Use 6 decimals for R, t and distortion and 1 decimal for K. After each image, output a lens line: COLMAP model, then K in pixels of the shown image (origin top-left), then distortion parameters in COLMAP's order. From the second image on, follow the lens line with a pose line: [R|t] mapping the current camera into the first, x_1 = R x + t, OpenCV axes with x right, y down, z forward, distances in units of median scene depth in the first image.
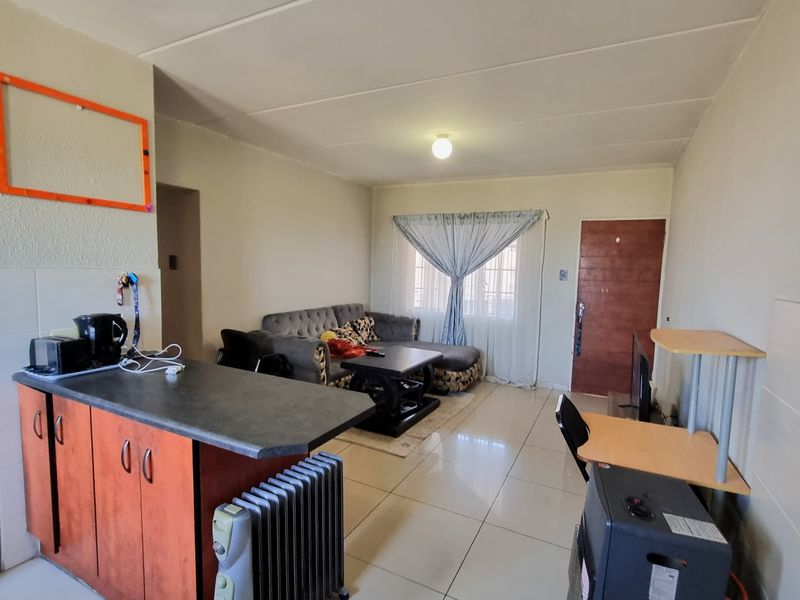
lens RADIAL K [[419.6, 0, 397.6], [0, 419.6, 299.8], [0, 0, 1]] dist [0.001366, 0.000201]
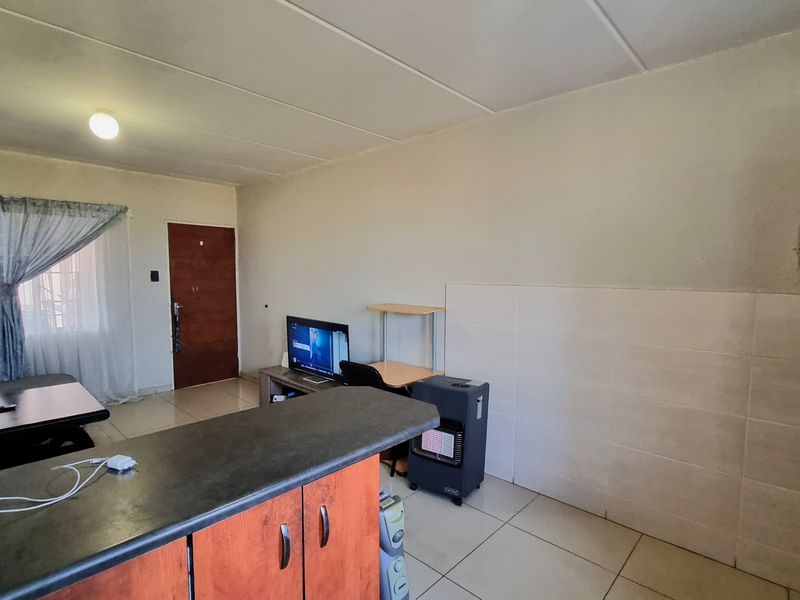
lens RADIAL K [[419.6, 0, 398.4], [0, 419.6, 303.2], [0, 0, 1]] dist [0.001366, 0.000201]
pose [[0.271422, -0.102460, 0.956991, -0.868499], [0.080957, 0.993224, 0.083378, -0.070211], [-0.959050, 0.054844, 0.277878, 0.395034]]
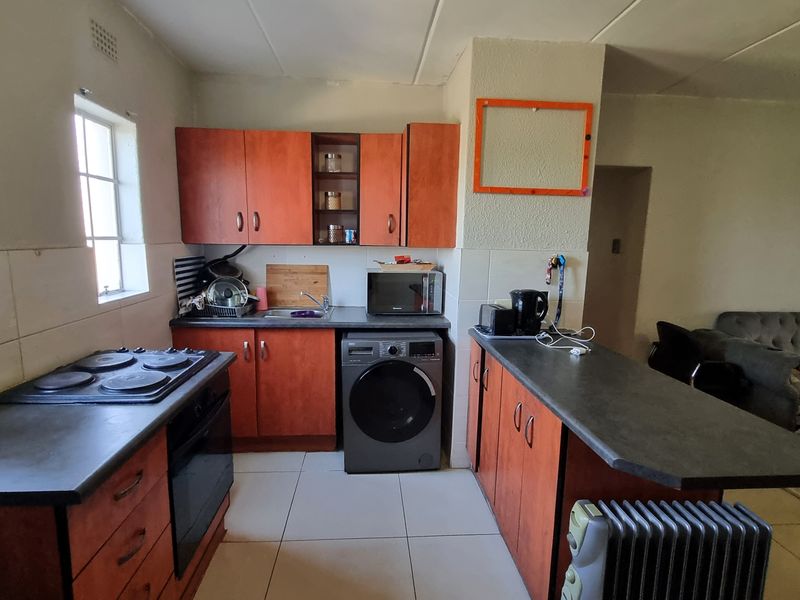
lens RADIAL K [[419.6, 0, 399.5], [0, 419.6, 302.4], [0, 0, 1]] dist [0.001366, 0.000201]
pose [[0.519802, 0.108807, -0.847329, 0.074386], [-0.077559, 0.993770, 0.080032, 0.002557], [0.850759, 0.024117, 0.525003, 0.089699]]
